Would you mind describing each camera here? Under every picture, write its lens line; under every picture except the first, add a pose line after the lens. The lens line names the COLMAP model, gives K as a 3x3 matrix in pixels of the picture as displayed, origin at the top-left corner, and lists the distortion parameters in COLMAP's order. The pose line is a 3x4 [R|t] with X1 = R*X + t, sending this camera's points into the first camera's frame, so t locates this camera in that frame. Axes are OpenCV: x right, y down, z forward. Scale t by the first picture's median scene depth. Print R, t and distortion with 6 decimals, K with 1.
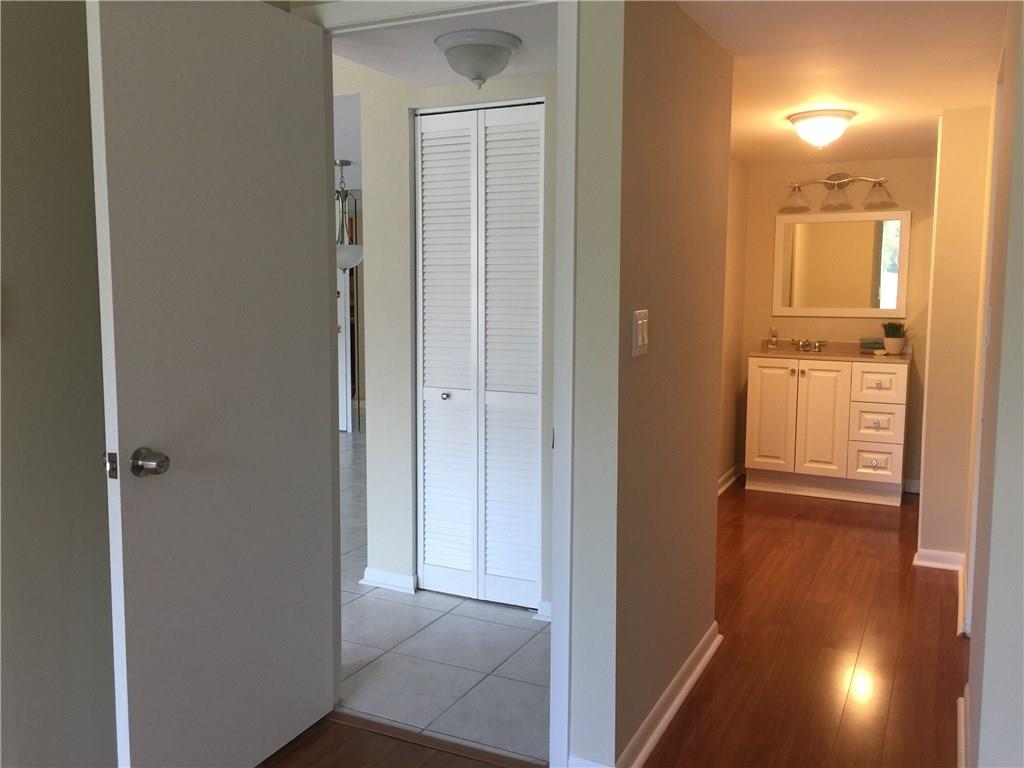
lens RADIAL K [[873.8, 0, 512.0], [0, 873.8, 384.0], [0, 0, 1]] dist [0.051845, -0.003291]
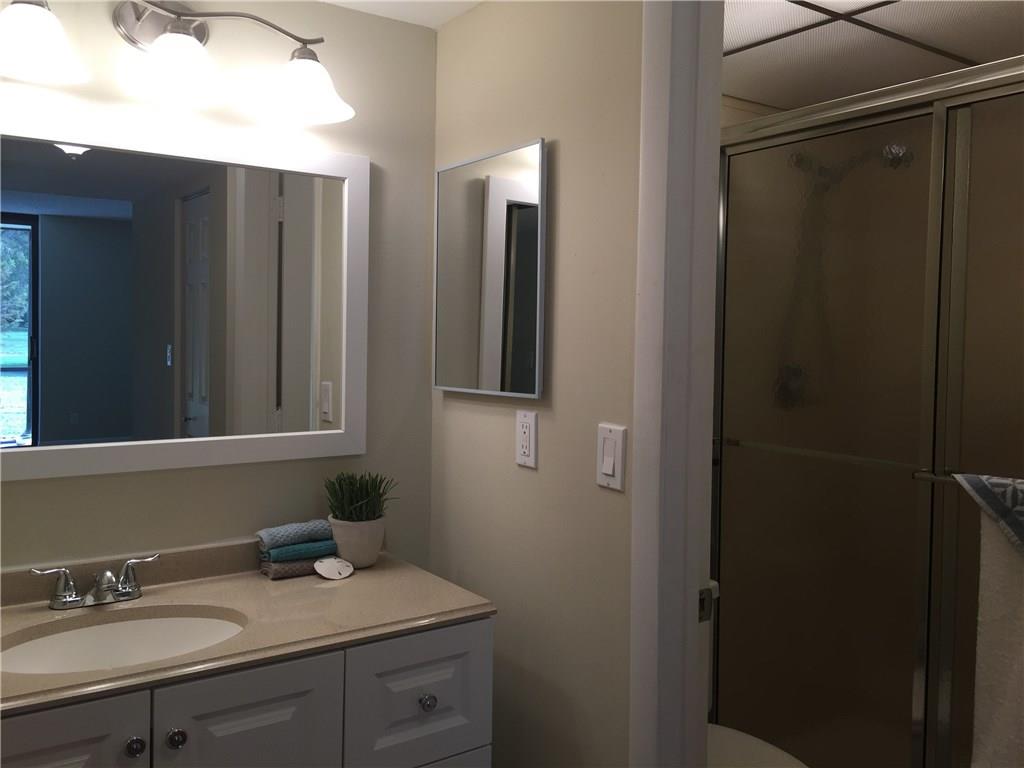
lens RADIAL K [[873.8, 0, 512.0], [0, 873.8, 384.0], [0, 0, 1]] dist [0.051845, -0.003291]
pose [[0.479377, -0.041627, 0.876622, 0.163455], [0.086175, 0.996280, 0.000185, -0.099639], [-0.873368, 0.075454, 0.481180, 0.779307]]
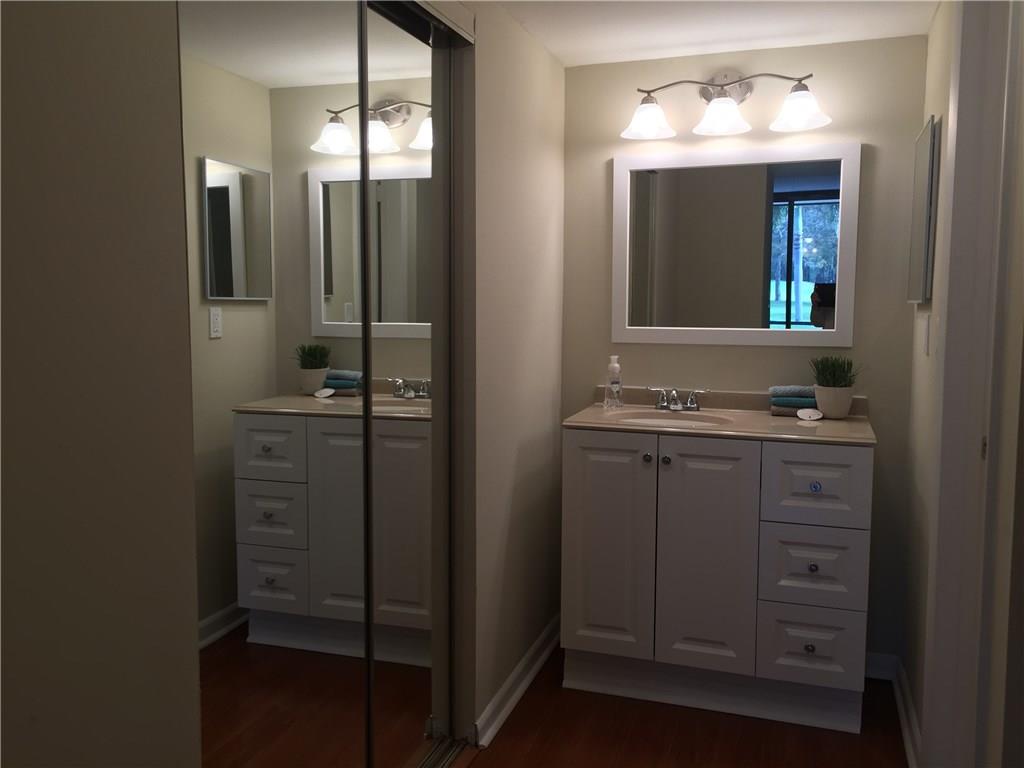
lens RADIAL K [[873.8, 0, 512.0], [0, 873.8, 384.0], [0, 0, 1]] dist [0.051845, -0.003291]
pose [[0.991715, -0.011585, 0.127936, 0.178845], [0.013266, 0.999836, -0.012297, -0.050262], [-0.127773, 0.013893, 0.991706, 0.512648]]
